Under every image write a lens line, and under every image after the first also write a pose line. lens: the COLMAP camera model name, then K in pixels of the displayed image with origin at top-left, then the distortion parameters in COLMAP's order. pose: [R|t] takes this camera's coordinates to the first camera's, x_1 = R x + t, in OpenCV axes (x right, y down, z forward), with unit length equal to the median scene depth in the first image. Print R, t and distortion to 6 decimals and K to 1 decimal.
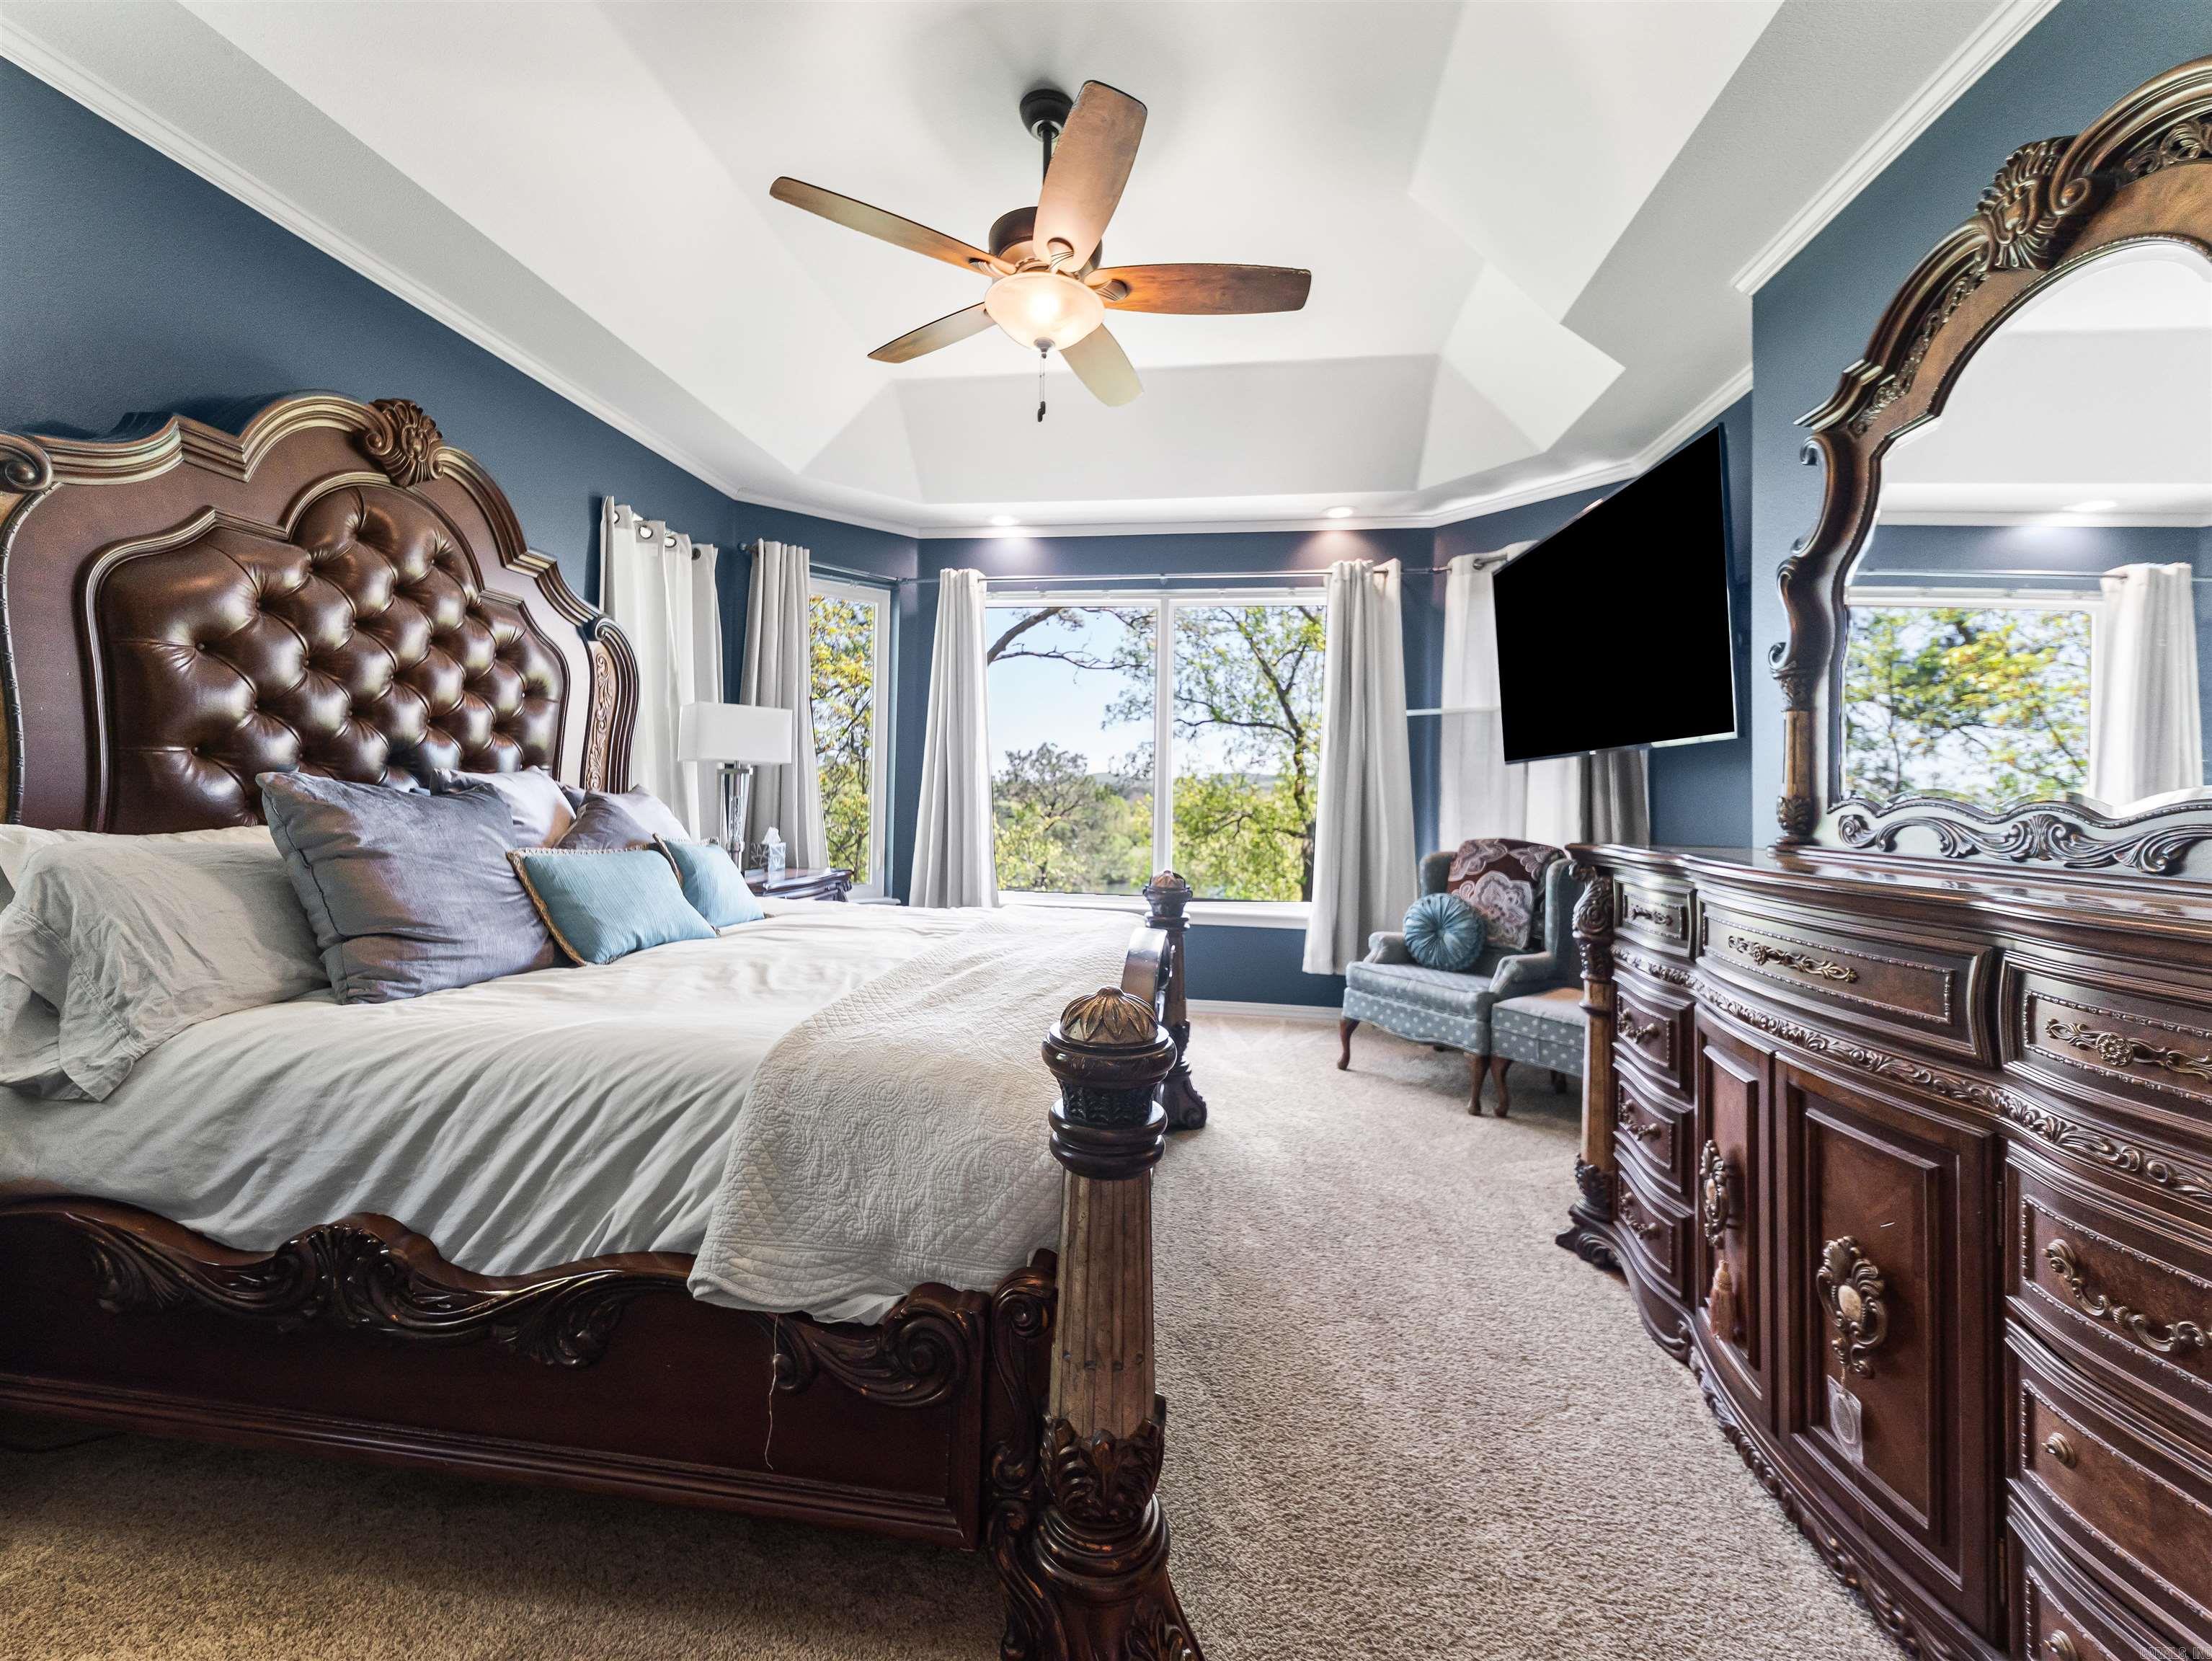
lens RADIAL K [[883.0, 0, 1103.9], [0, 883.0, 751.2], [0, 0, 1]] dist [0.033401, -0.013162]
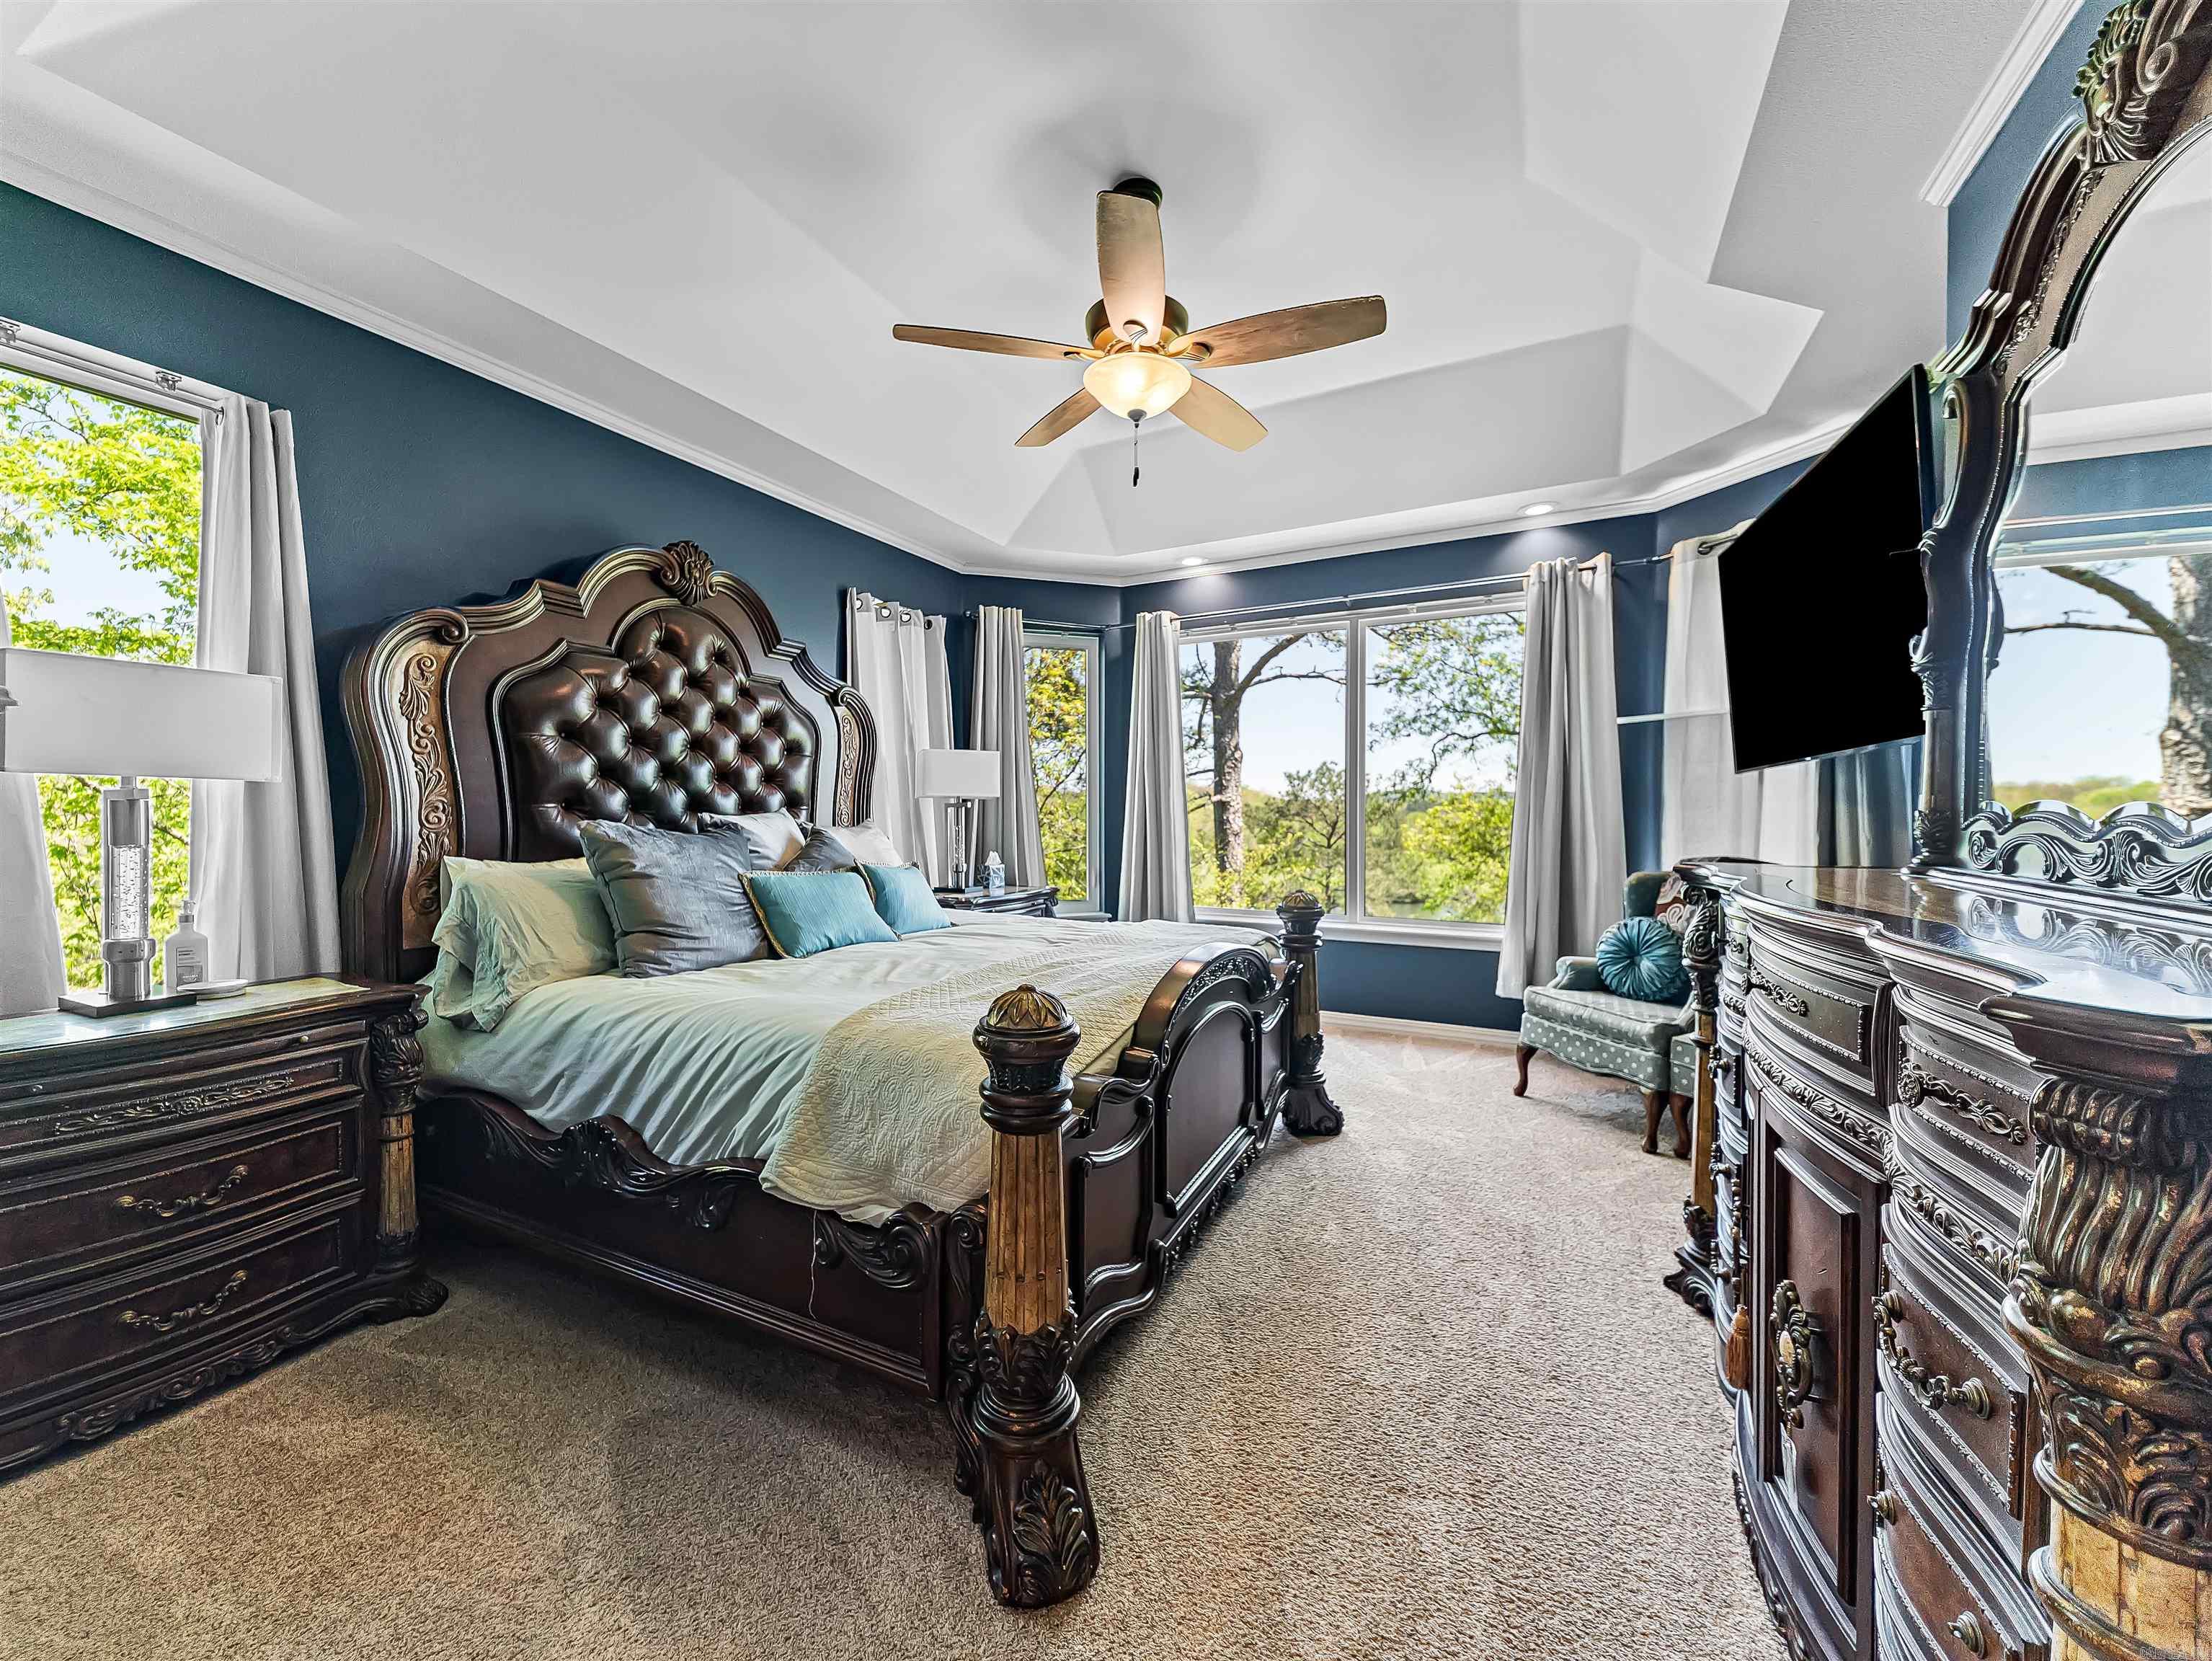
lens RADIAL K [[856.9, 0, 1105.4], [0, 856.9, 800.6], [0, 0, 1]] dist [0.036098, -0.015863]
pose [[0.944370, -0.028602, -0.327640, 0.249661], [0.039262, 0.998891, 0.025968, -0.009168], [0.326534, -0.037387, 0.944446, -0.044781]]
